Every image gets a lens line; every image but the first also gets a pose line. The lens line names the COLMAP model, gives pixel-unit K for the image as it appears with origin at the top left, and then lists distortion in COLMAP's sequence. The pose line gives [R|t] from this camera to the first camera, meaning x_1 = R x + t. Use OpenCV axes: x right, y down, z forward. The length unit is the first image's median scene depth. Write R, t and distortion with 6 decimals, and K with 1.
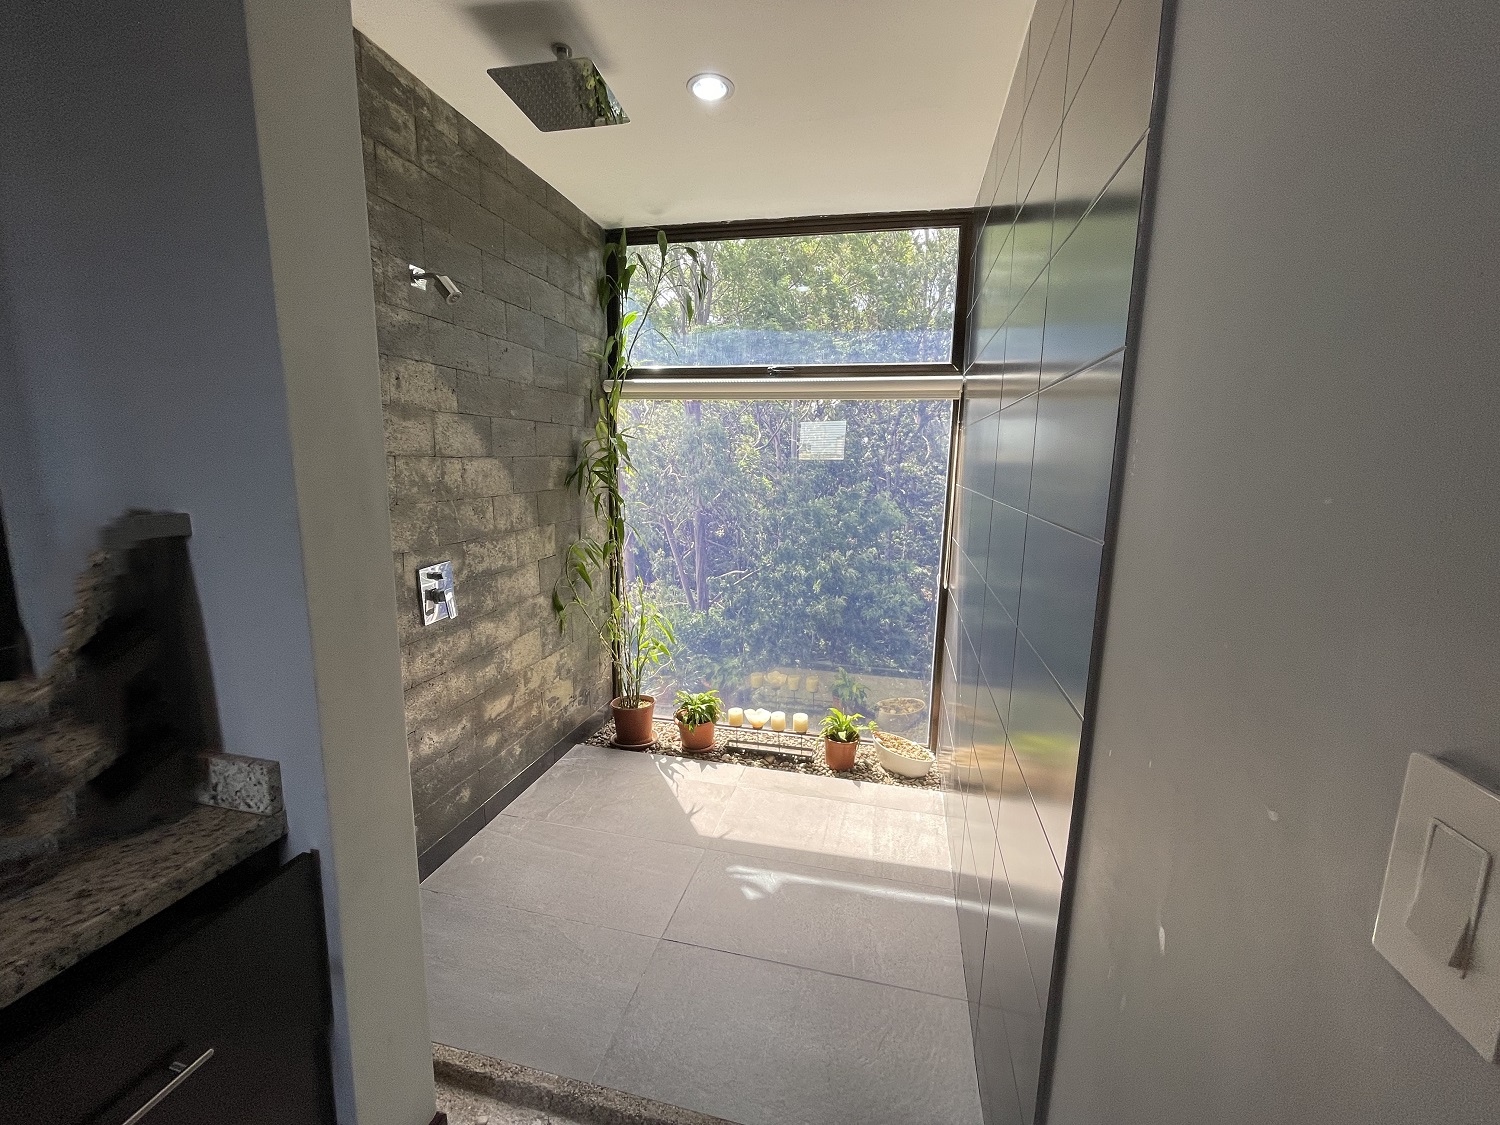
lens RADIAL K [[609.1, 0, 751.9], [0, 609.1, 561.2], [0, 0, 1]] dist [-0.008310, 0.002054]
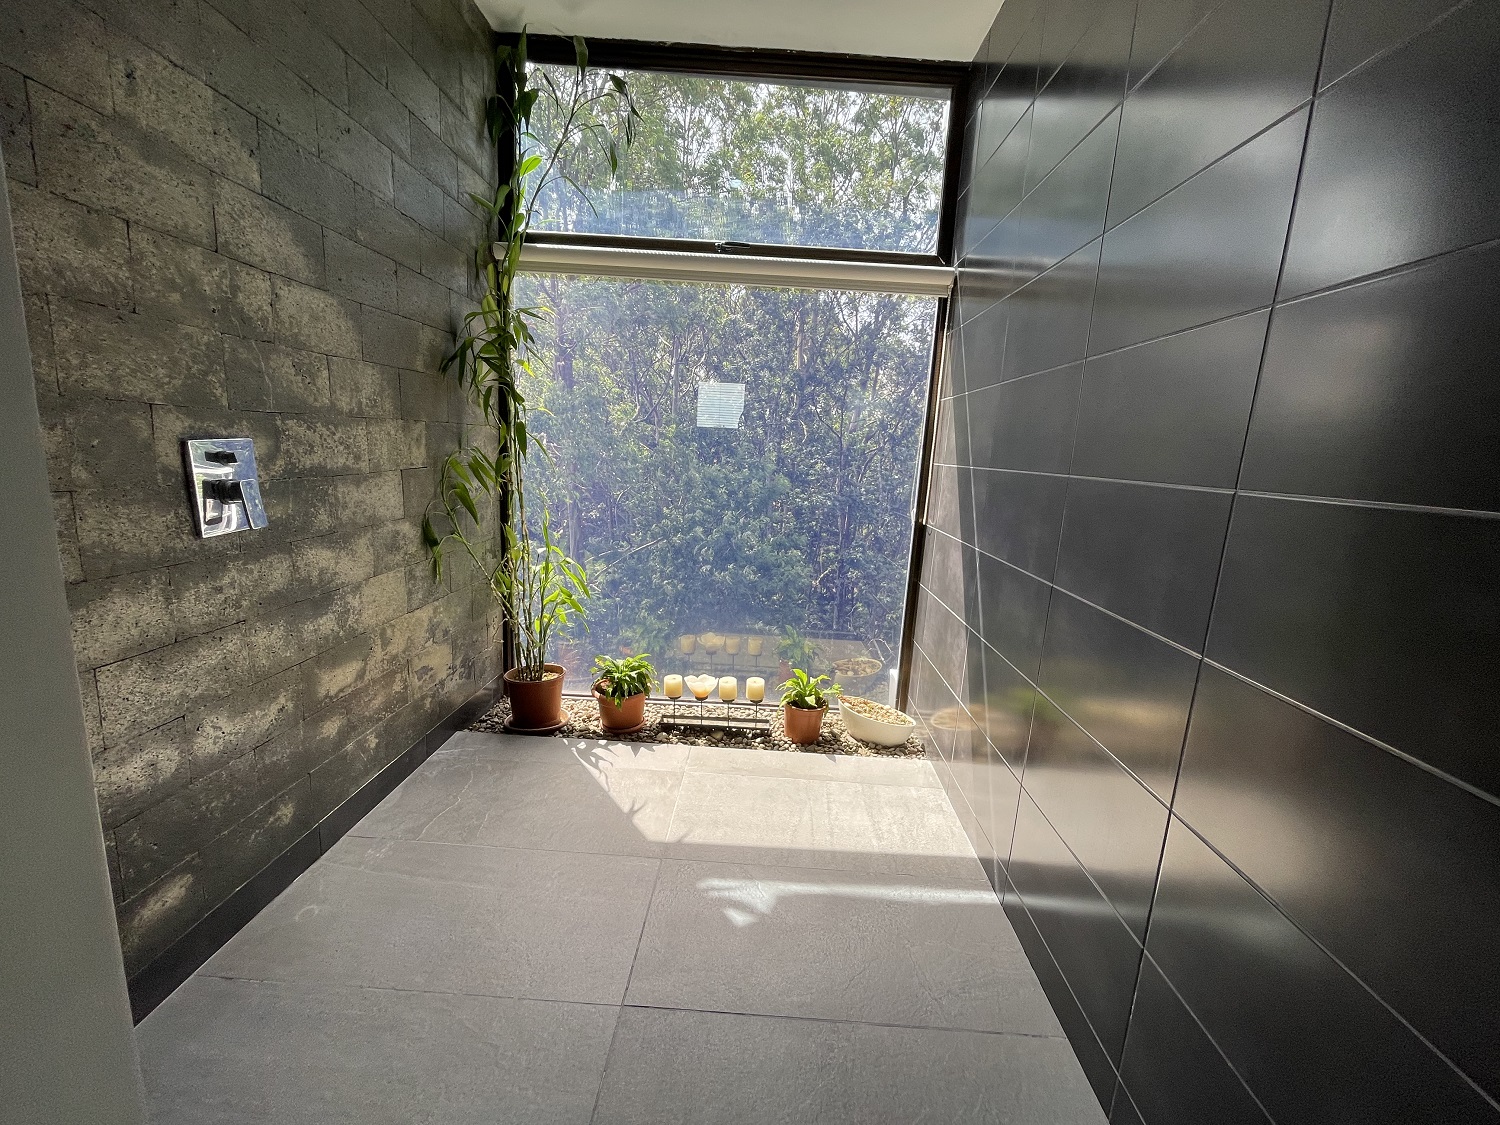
lens RADIAL K [[609.1, 0, 753.3], [0, 609.1, 561.9], [0, 0, 1]] dist [-0.008310, 0.002054]
pose [[0.978424, -0.000432, 0.206605, -0.097580], [-0.005047, 0.999649, 0.025990, 0.080935], [-0.206543, -0.026472, 0.978079, 0.226680]]
